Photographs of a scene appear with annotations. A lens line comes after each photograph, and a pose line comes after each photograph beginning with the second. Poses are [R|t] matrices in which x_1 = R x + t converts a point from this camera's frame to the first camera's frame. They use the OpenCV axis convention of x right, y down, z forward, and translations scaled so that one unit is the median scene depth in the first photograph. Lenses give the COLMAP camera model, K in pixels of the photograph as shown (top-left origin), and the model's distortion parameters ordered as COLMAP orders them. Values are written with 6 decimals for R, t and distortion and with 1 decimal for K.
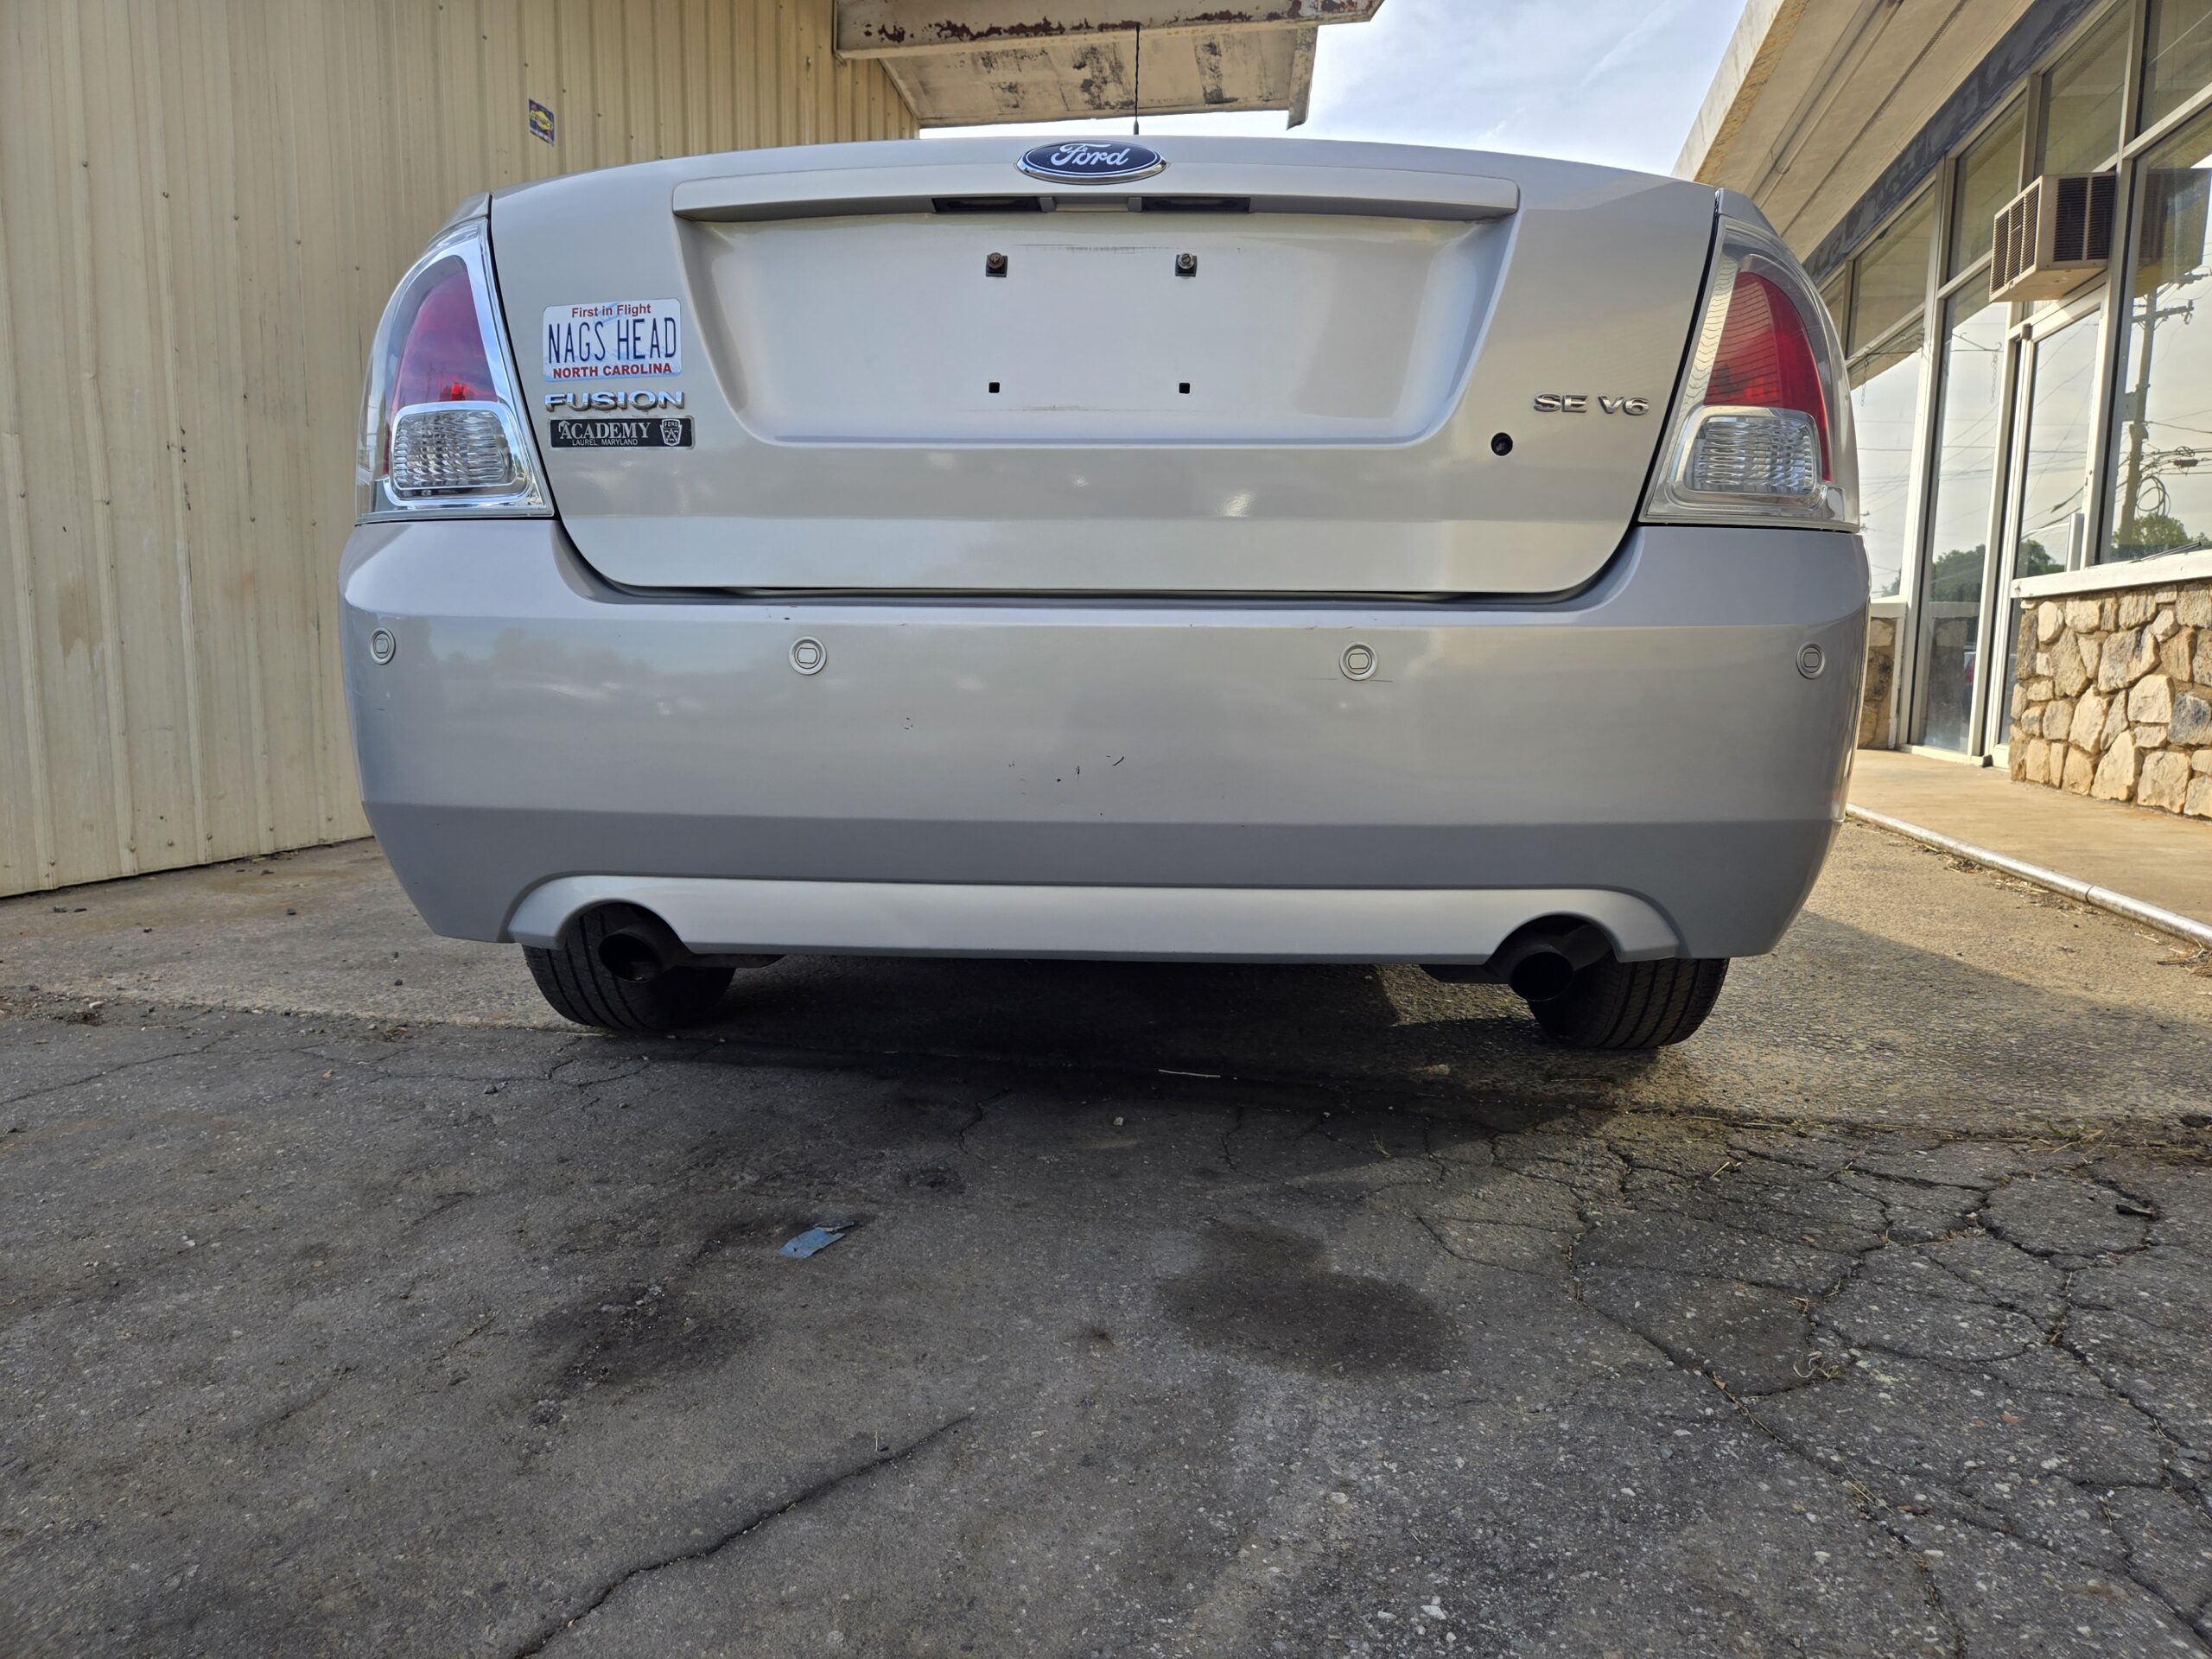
lens RADIAL K [[1485.3, 0, 1121.4], [0, 1485.3, 825.9], [0, 0, 1]] dist [0.073946, -0.064443]
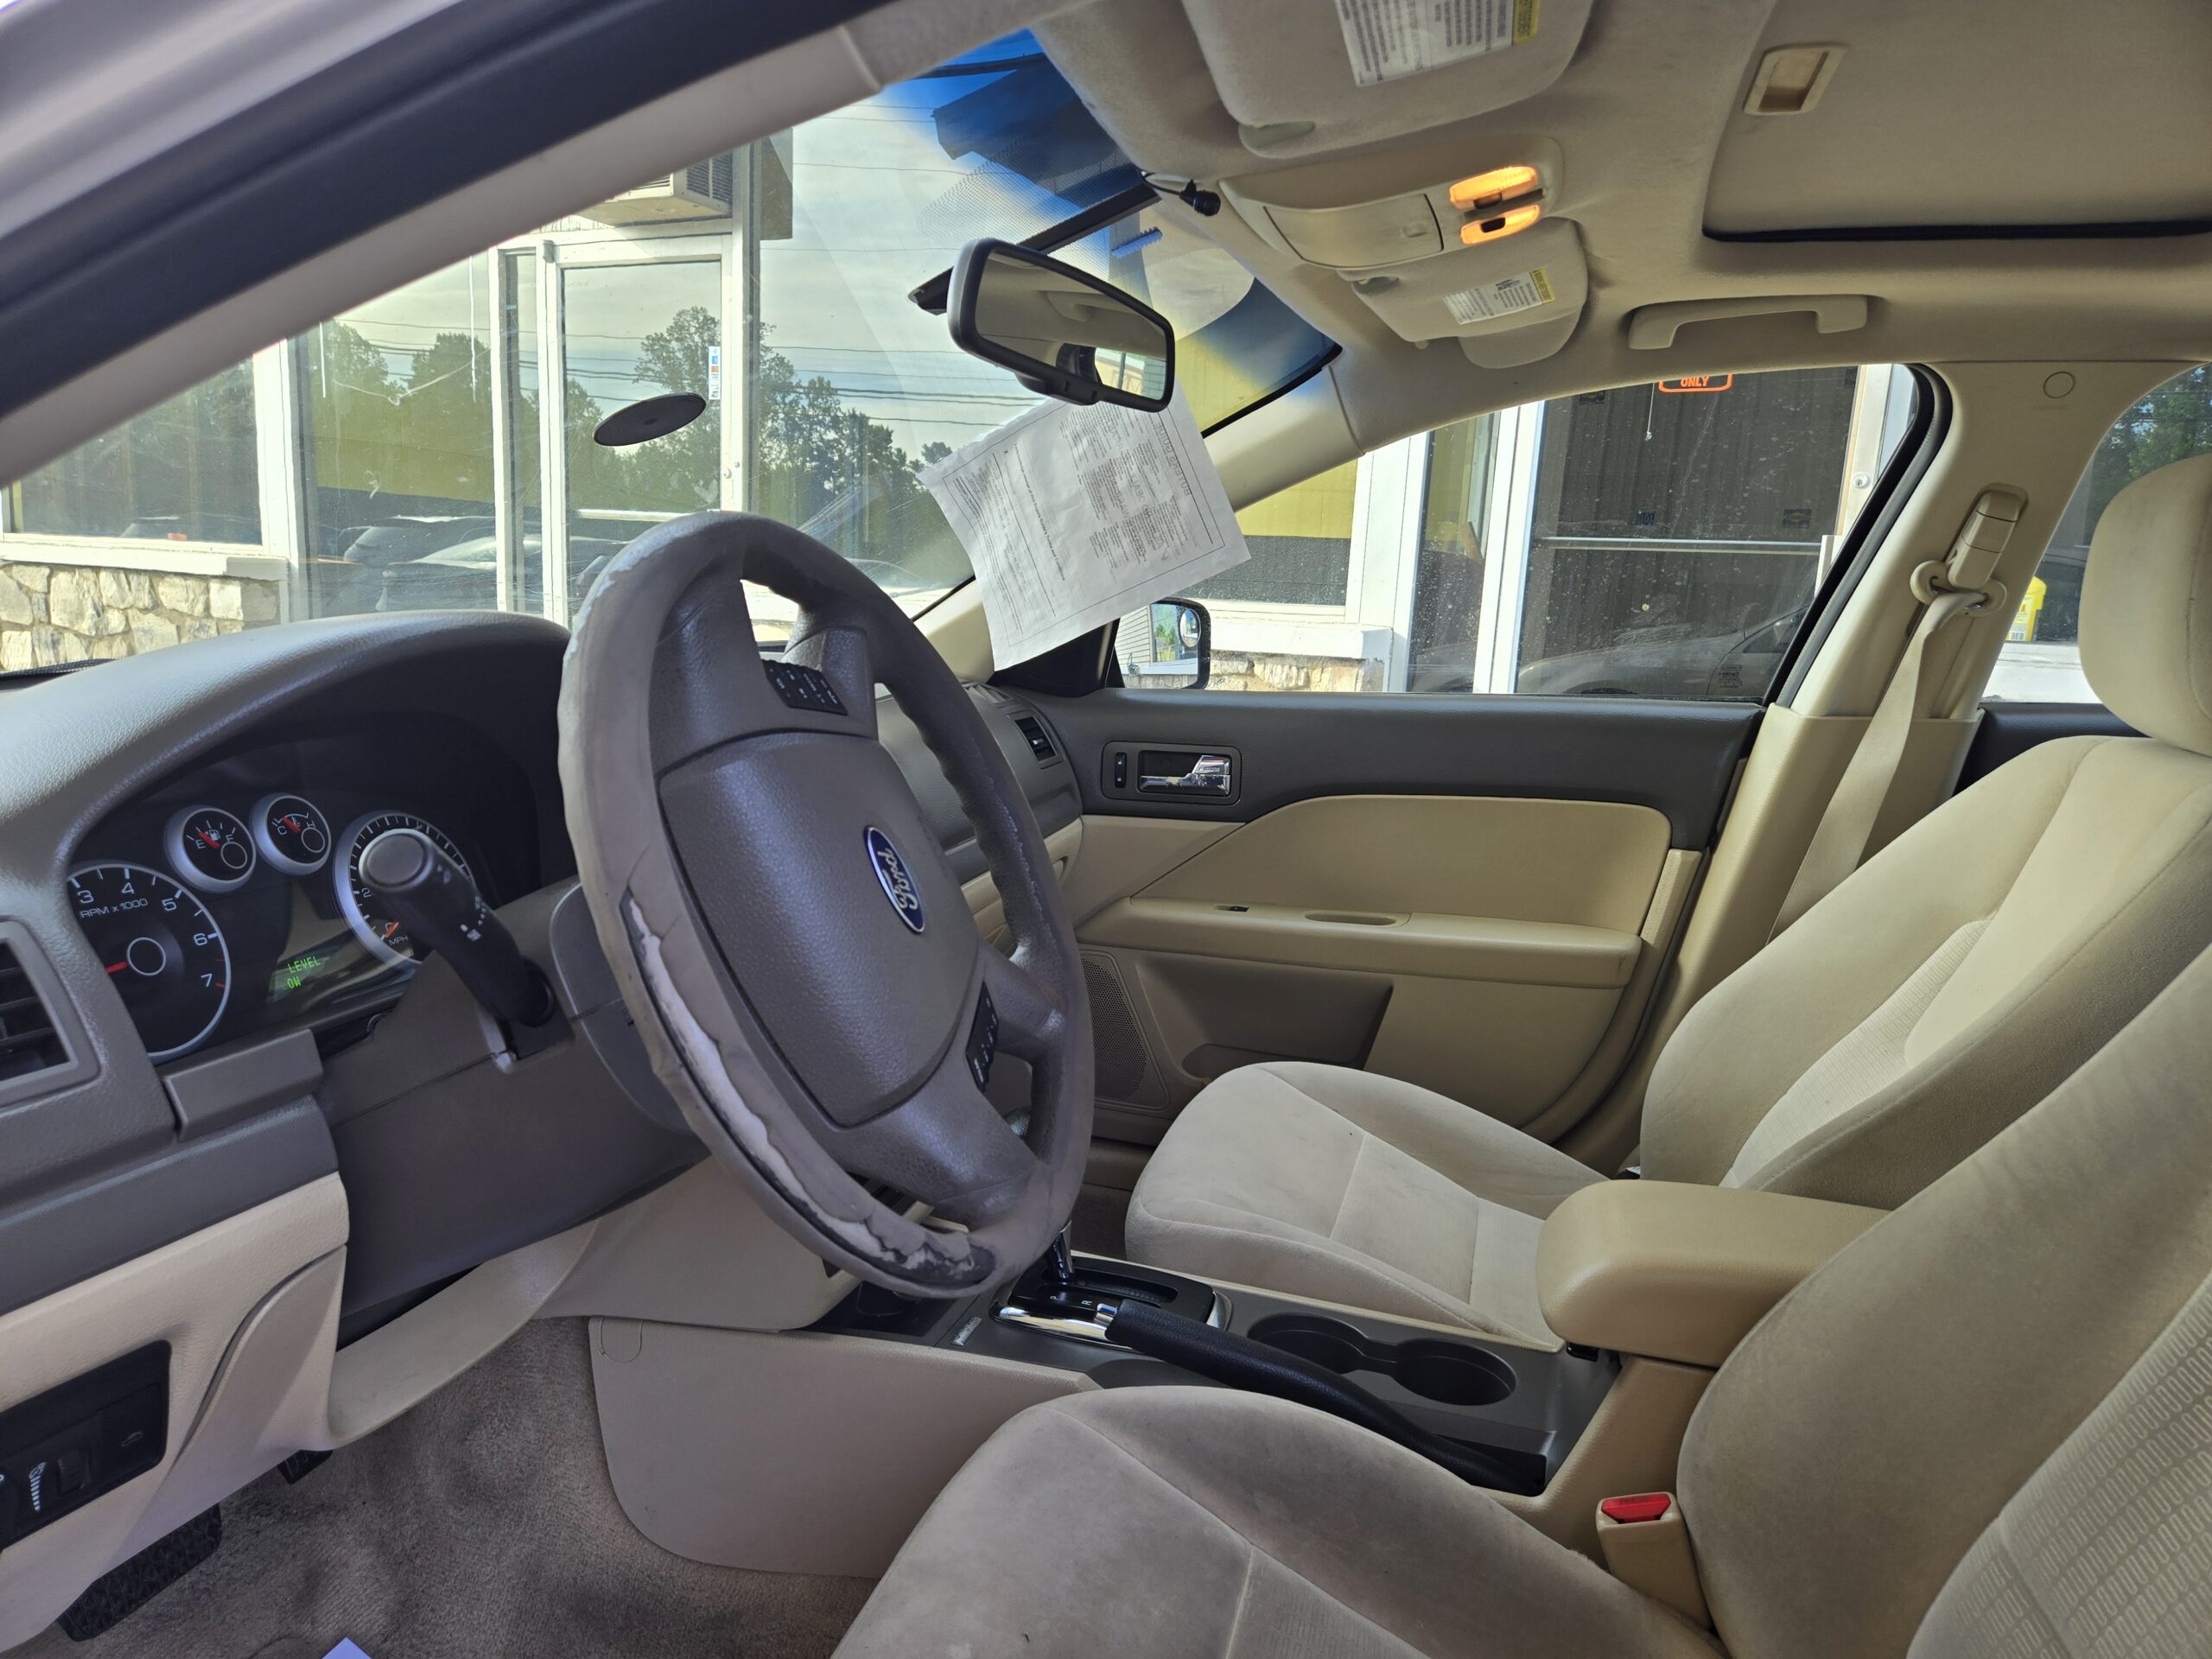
lens RADIAL K [[1485.3, 0, 1092.6], [0, 1485.3, 877.6], [0, 0, 1]] dist [0.073946, -0.064443]
pose [[0.251025, -0.178408, 0.951397, -0.569614], [0.055294, 0.983906, 0.169915, -0.496800], [-0.966400, 0.009954, 0.256850, 2.136415]]
